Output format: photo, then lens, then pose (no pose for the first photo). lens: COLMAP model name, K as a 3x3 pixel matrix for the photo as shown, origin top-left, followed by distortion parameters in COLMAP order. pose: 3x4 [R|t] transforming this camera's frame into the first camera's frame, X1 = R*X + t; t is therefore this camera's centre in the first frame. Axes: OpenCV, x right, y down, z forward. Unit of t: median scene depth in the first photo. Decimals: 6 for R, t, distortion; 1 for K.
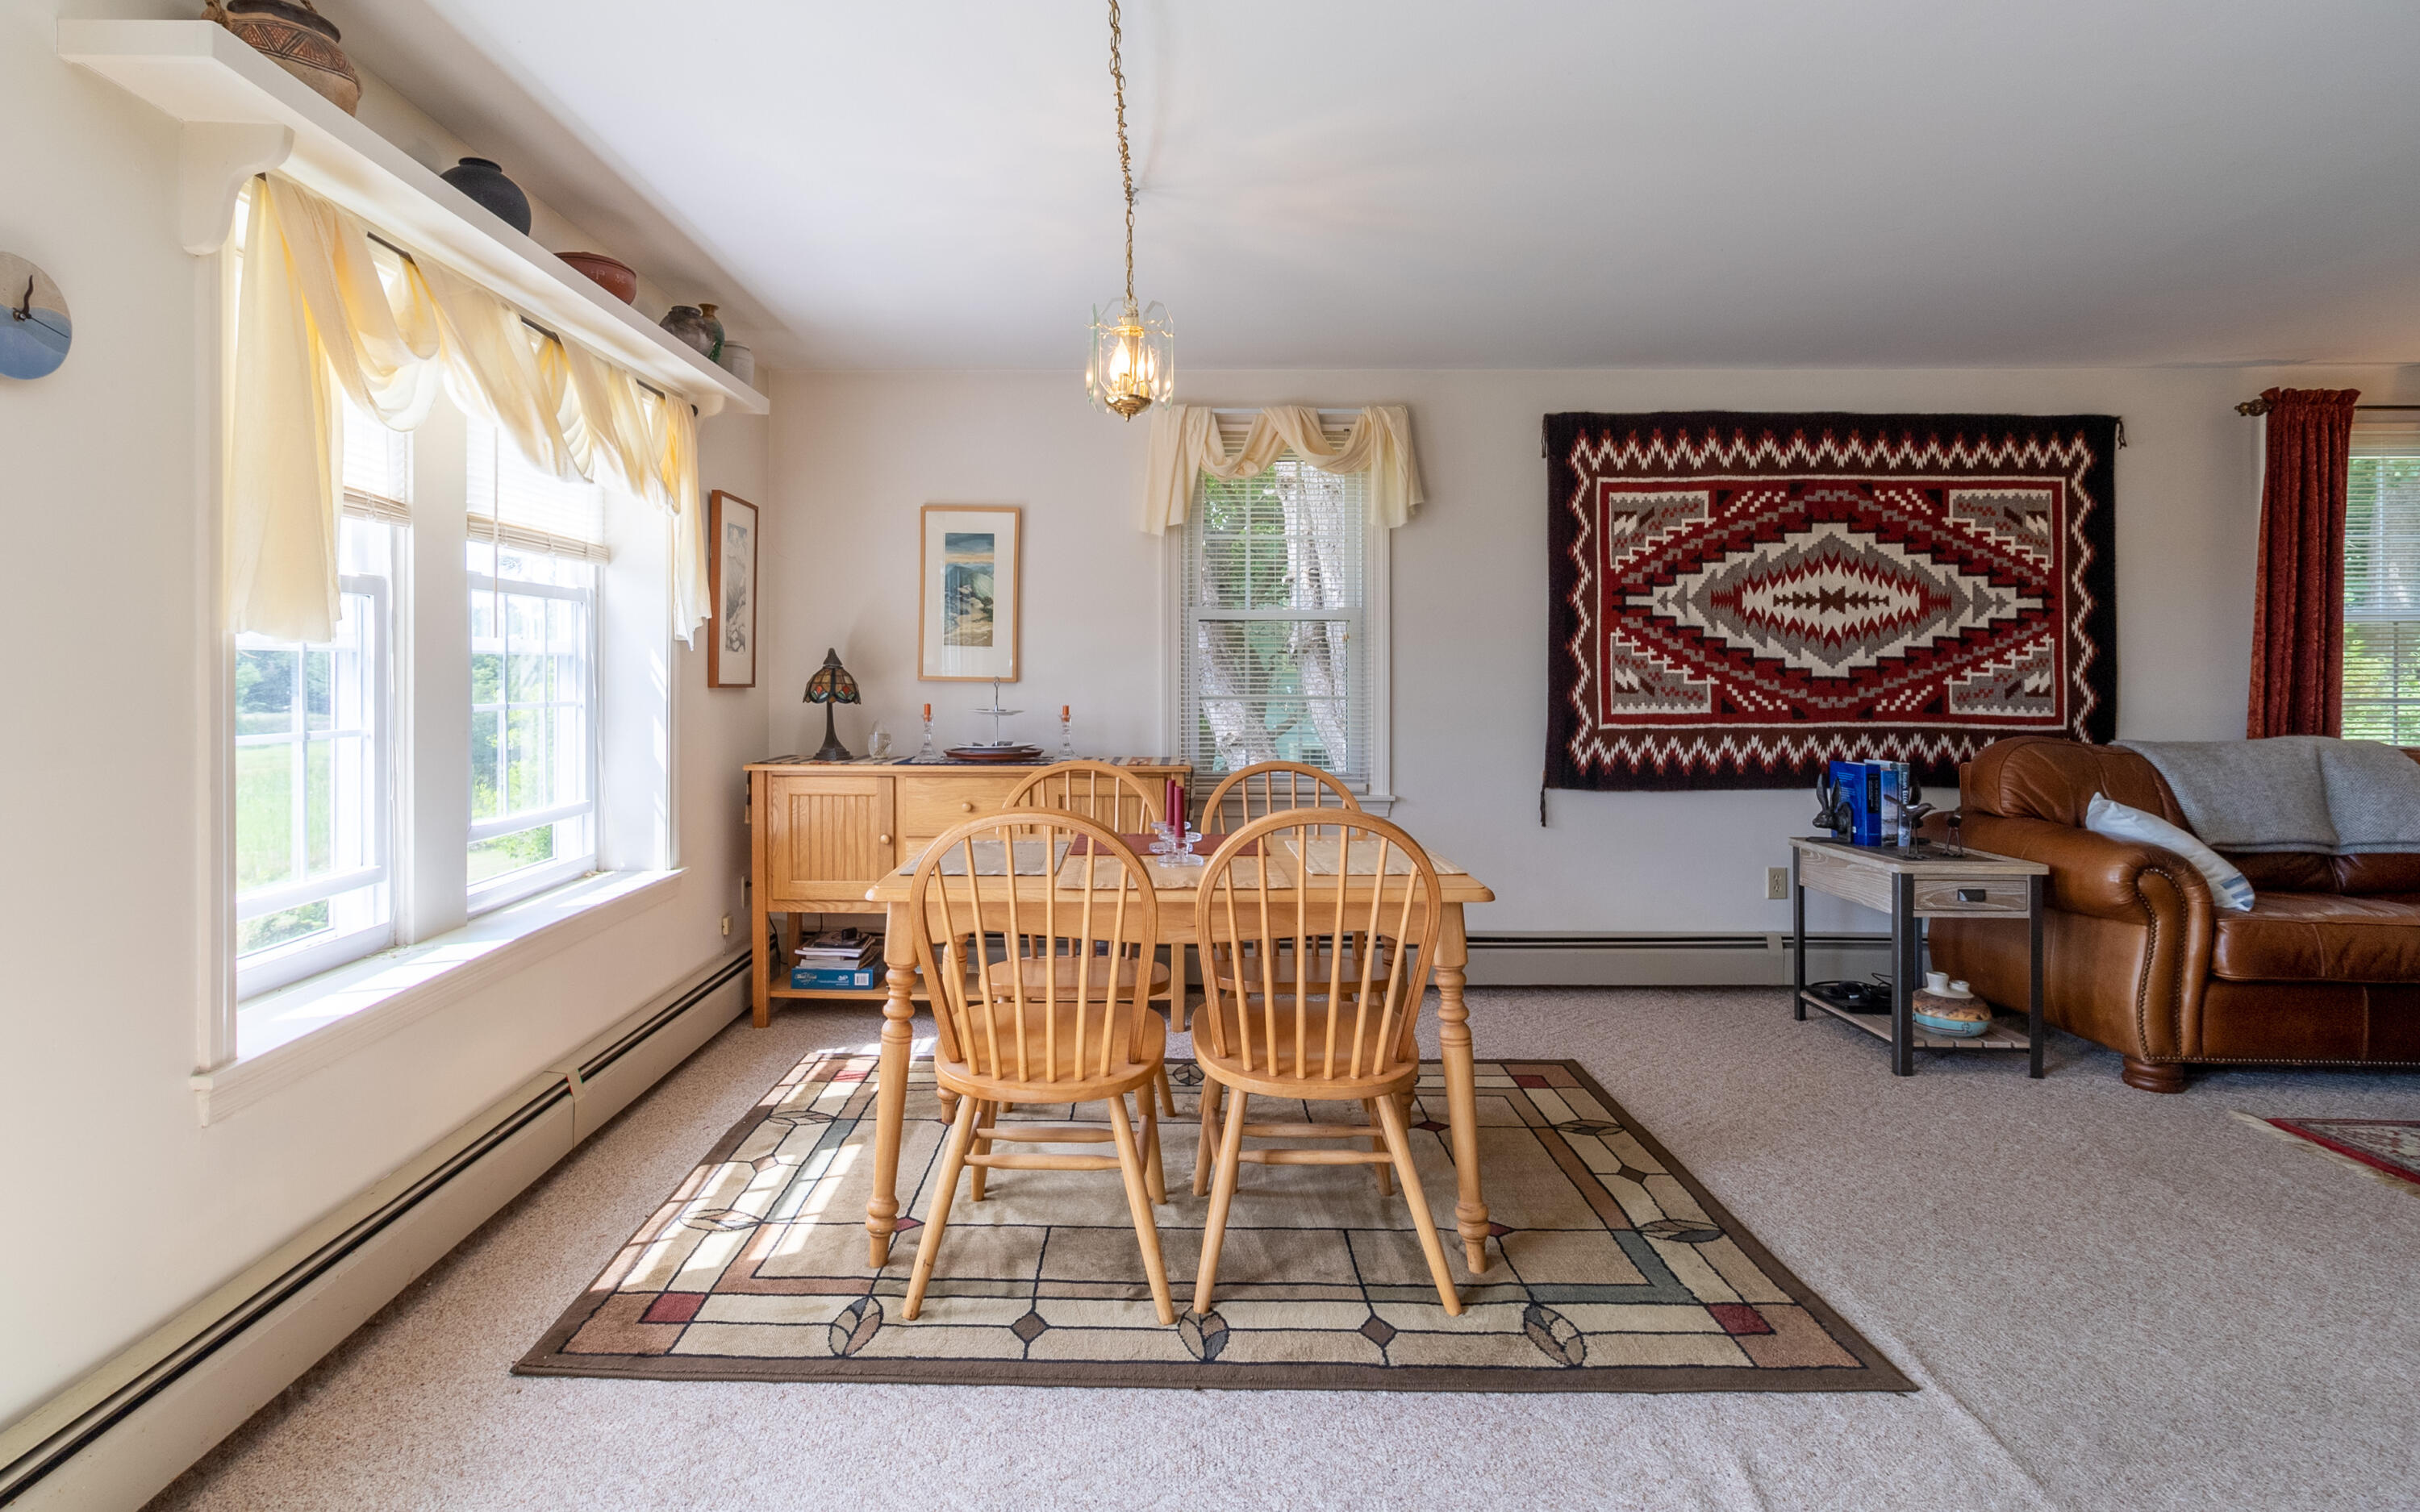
lens RADIAL K [[1121.5, 0, 1210.4], [0, 1121.5, 772.4], [0, 0, 1]] dist [-0.002067, -0.000714]
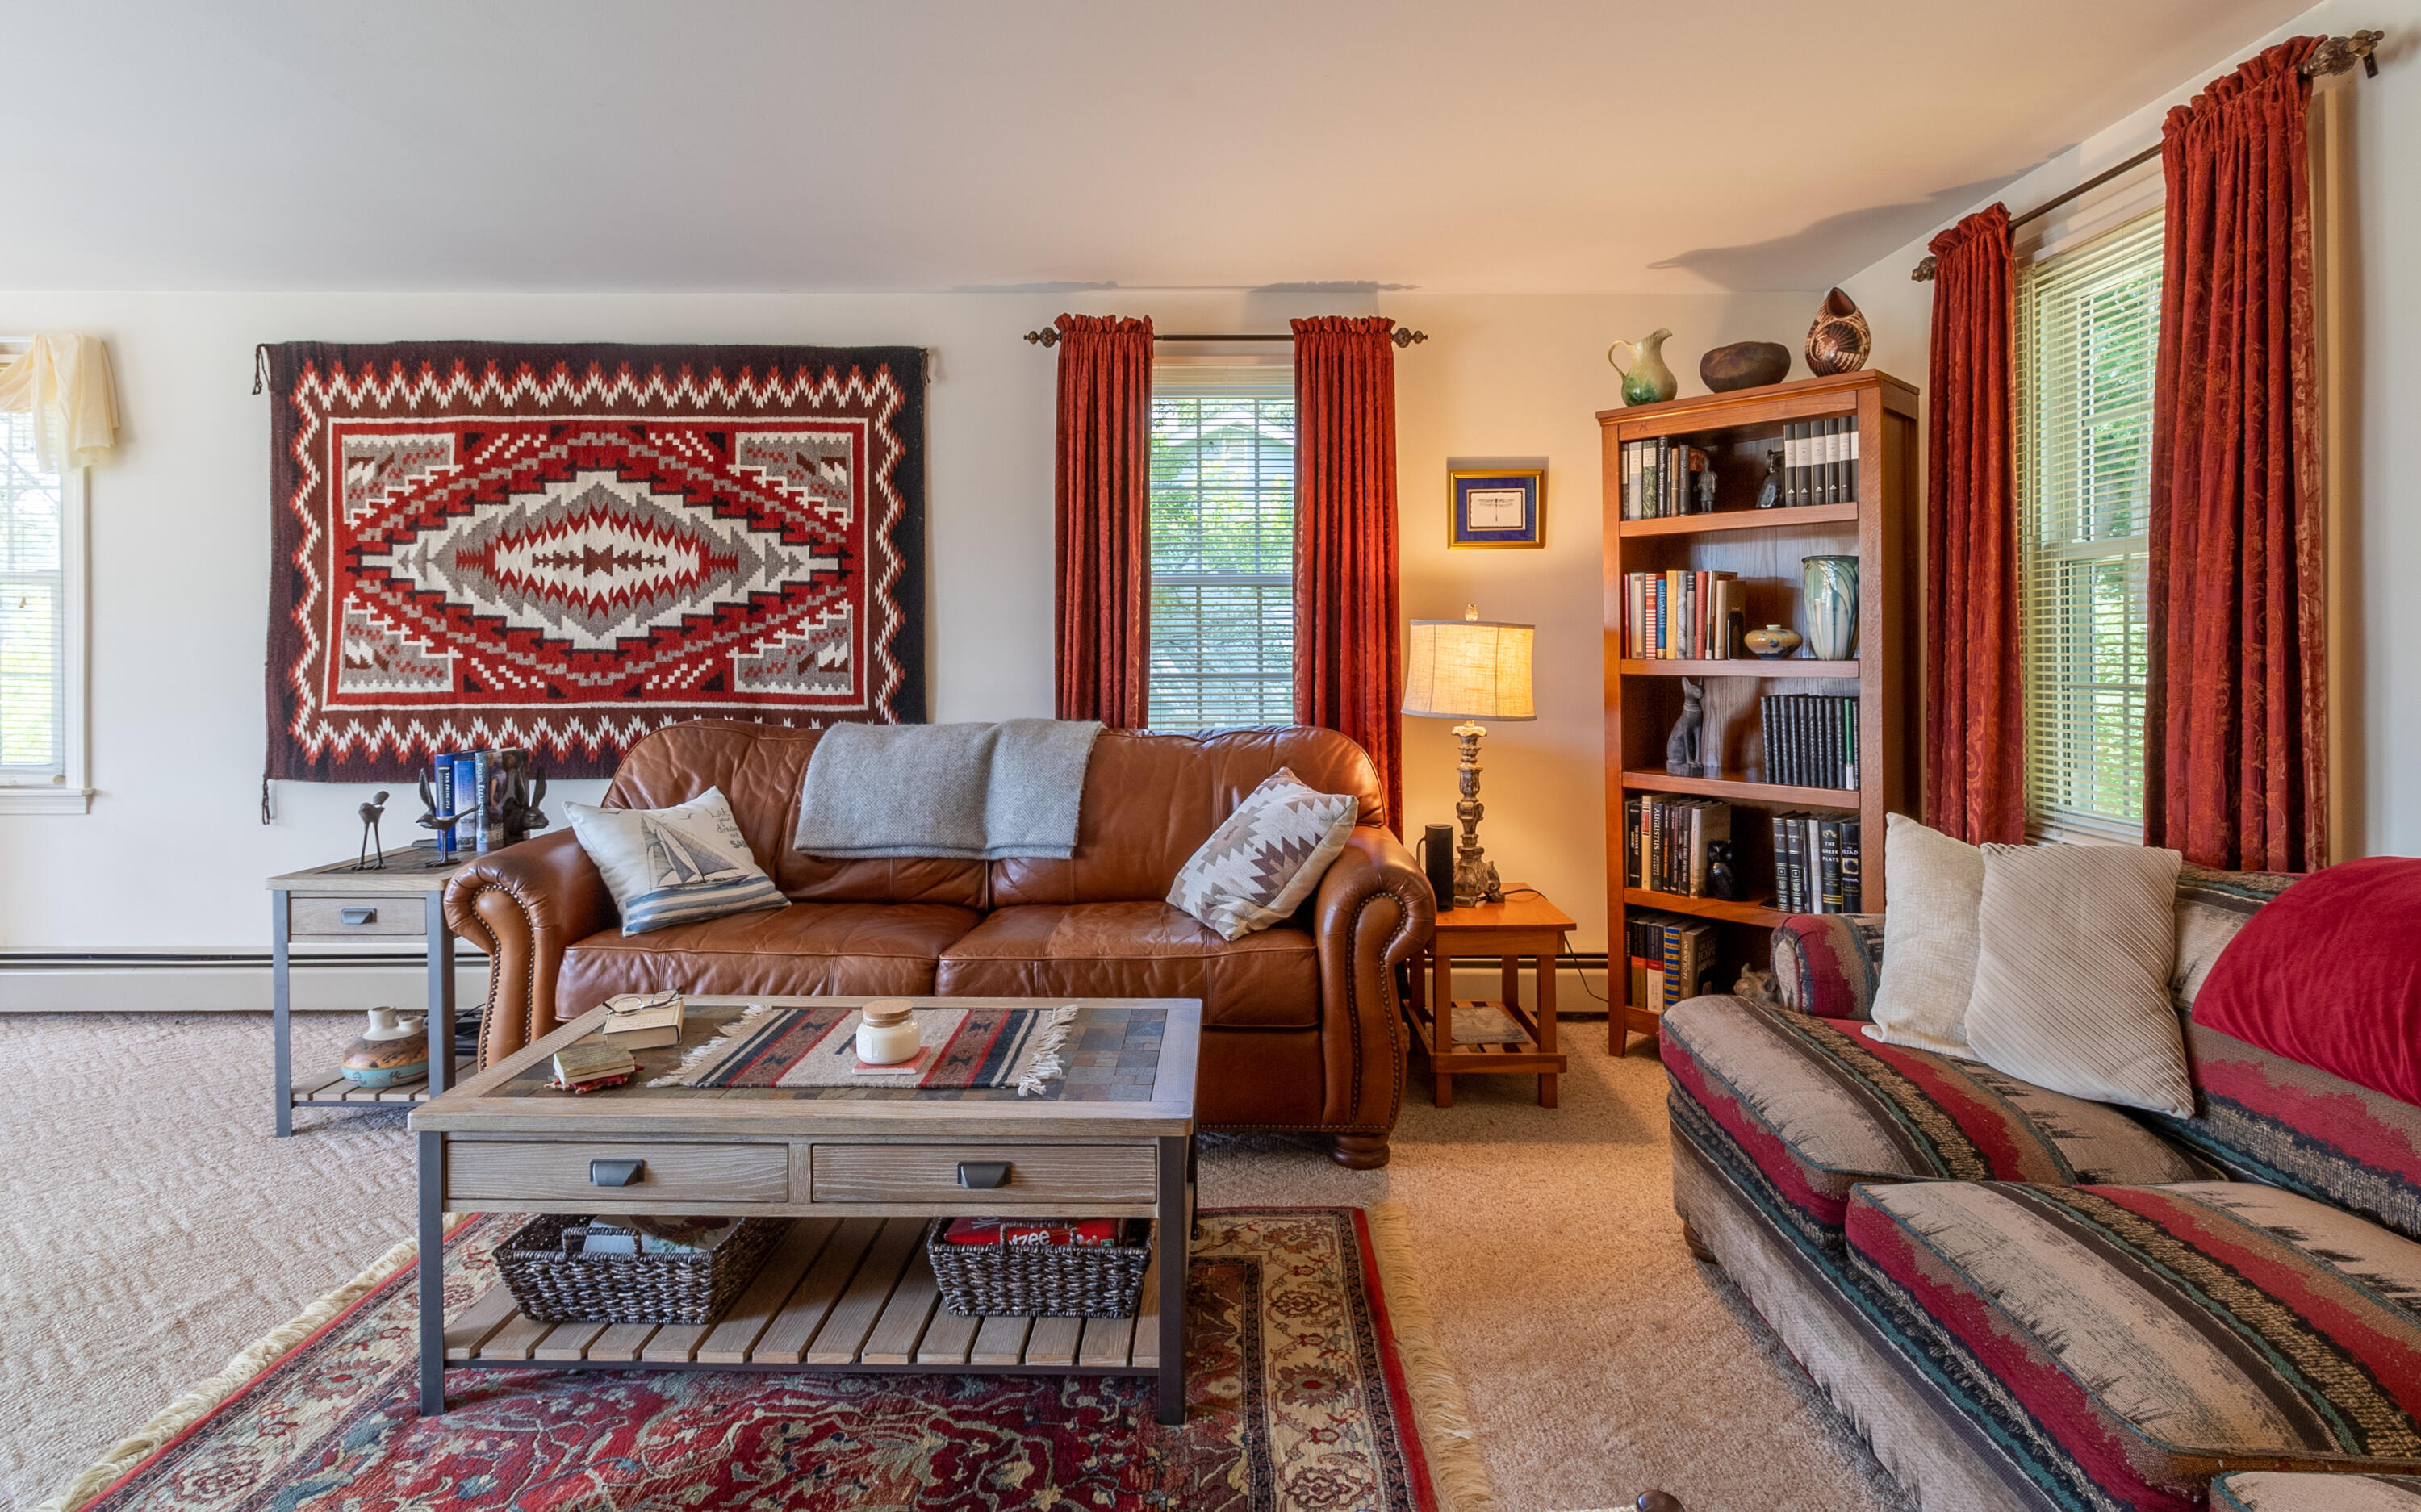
lens RADIAL K [[1122.0, 0, 1209.8], [0, 1122.0, 738.3], [0, 0, 1]] dist [-0.002067, -0.000714]
pose [[0.999778, -0.002637, 0.020883, 1.006410], [0.002675, 0.999995, -0.001796, -0.014107], [-0.020878, 0.001851, 0.999780, 0.128371]]
